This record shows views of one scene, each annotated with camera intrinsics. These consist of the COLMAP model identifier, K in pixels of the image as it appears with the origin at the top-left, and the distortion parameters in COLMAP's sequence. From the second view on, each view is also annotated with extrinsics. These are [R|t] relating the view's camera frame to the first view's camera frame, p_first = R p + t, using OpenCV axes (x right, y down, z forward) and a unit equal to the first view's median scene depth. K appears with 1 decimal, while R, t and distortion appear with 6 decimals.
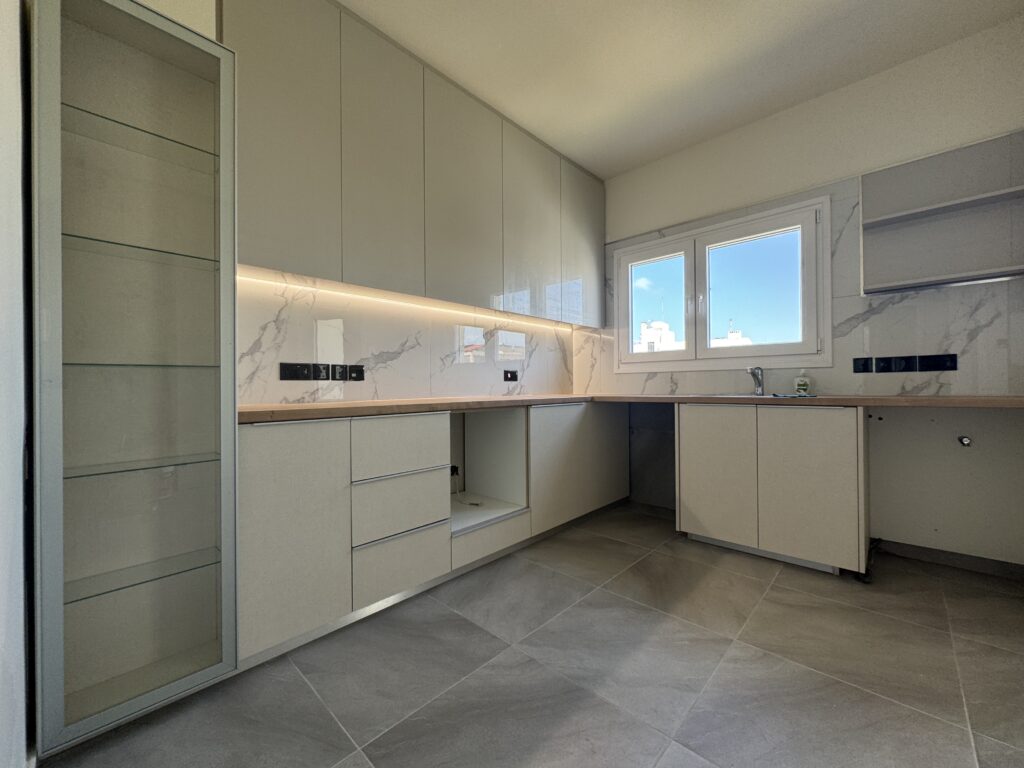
lens RADIAL K [[408.8, 0, 513.9], [0, 408.8, 383.4], [0, 0, 1]] dist [-0.003133, 0.000673]
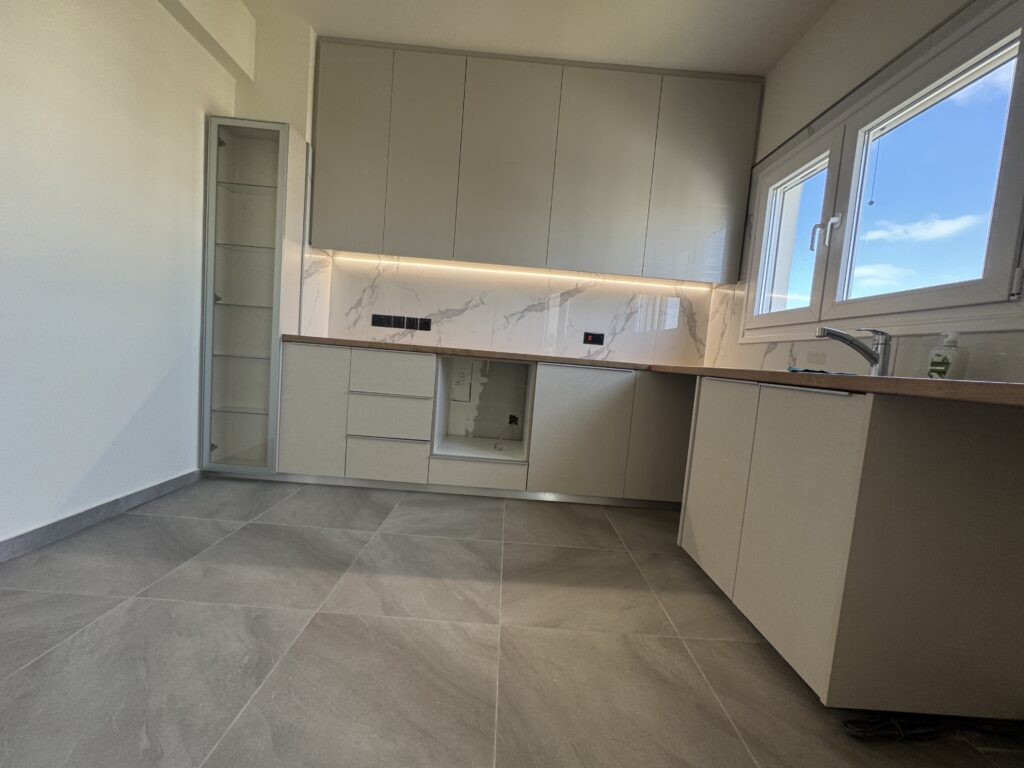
lens RADIAL K [[408.8, 0, 512.5], [0, 408.8, 384.4], [0, 0, 1]] dist [-0.003133, 0.000673]
pose [[0.690845, 0.115865, -0.713659, 0.779655], [-0.083125, 0.993259, 0.080792, 0.036402], [0.718209, 0.003508, 0.695819, 0.292022]]
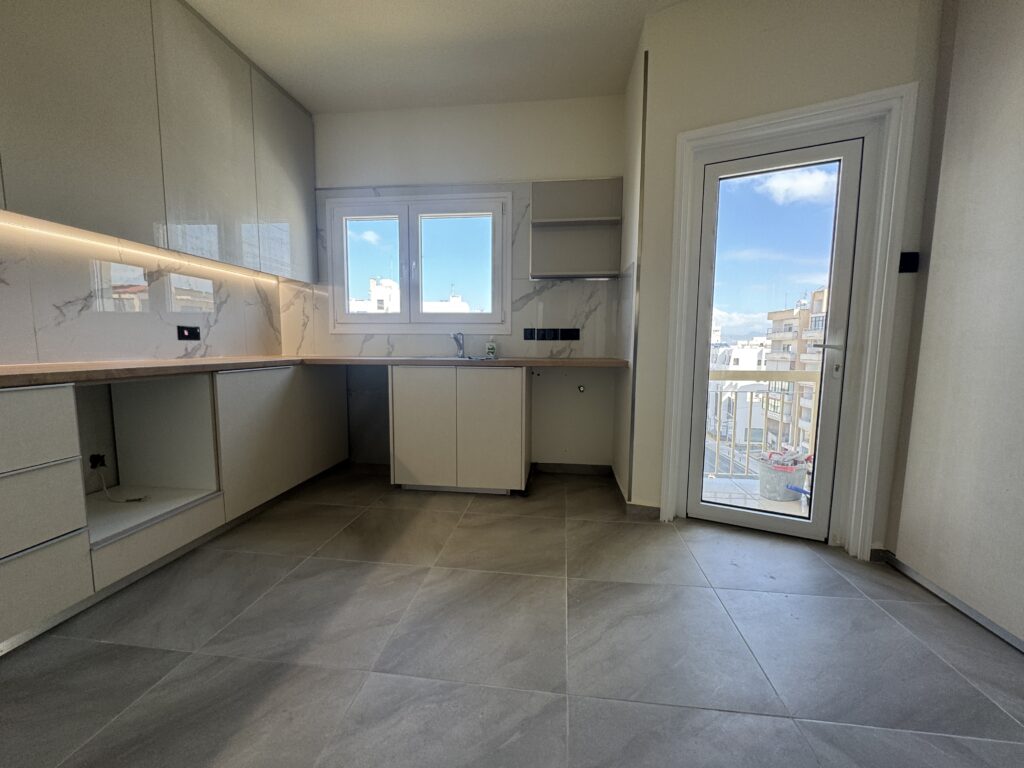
lens RADIAL K [[408.8, 0, 513.1], [0, 408.8, 383.9], [0, 0, 1]] dist [-0.003133, 0.000673]
pose [[0.805398, -0.042802, 0.591187, 0.037476], [-0.018591, 0.995075, 0.097371, -0.013377], [-0.592443, -0.089413, 0.800635, -0.027427]]
